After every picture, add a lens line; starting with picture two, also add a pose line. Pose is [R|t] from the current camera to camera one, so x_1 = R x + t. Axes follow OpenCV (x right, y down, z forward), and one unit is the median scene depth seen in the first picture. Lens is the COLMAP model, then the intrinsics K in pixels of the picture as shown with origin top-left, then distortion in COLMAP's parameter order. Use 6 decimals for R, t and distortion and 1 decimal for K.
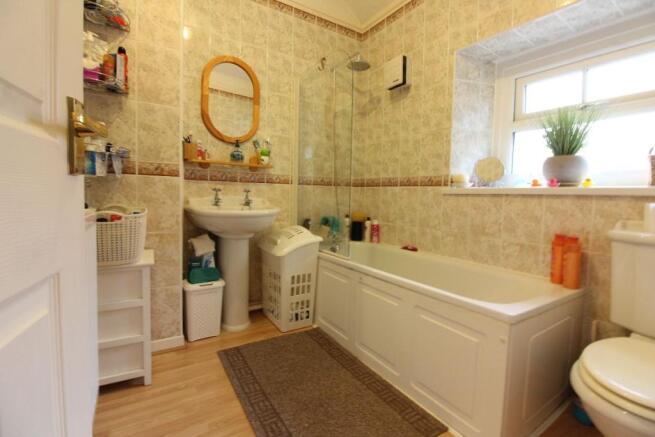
lens RADIAL K [[300.0, 0, 332.0], [0, 300.0, 211.4], [0, 0, 1]] dist [-0.000105, -0.018157]
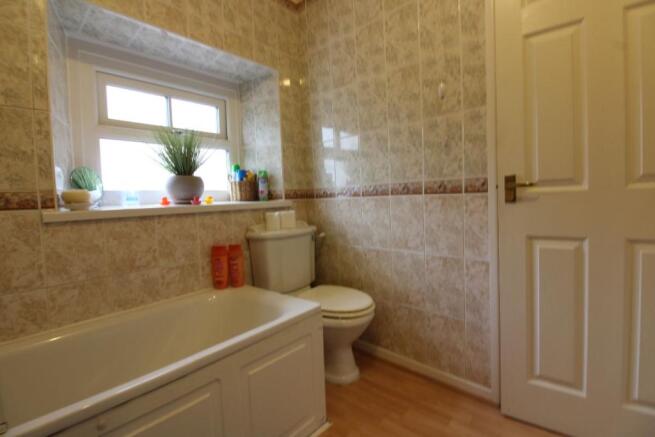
lens RADIAL K [[300.0, 0, 332.0], [0, 300.0, 211.4], [0, 0, 1]] dist [-0.000105, -0.018157]
pose [[-0.280265, -0.051614, 0.958534, -0.322808], [0.092180, 0.992492, 0.080395, -0.075971], [-0.955486, 0.110890, -0.273403, 0.632160]]
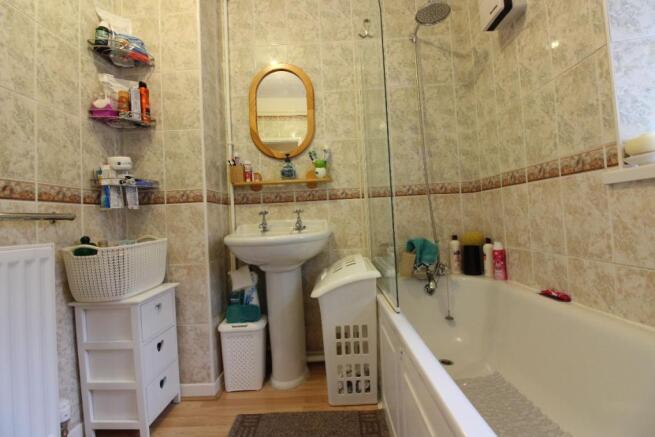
lens RADIAL K [[300.0, 0, 332.0], [0, 300.0, 211.4], [0, 0, 1]] dist [-0.000105, -0.018157]
pose [[0.833471, -0.081789, -0.546476, 0.260522], [0.042201, 0.995518, -0.084631, 0.004167], [0.550949, 0.047476, 0.833188, 0.381283]]
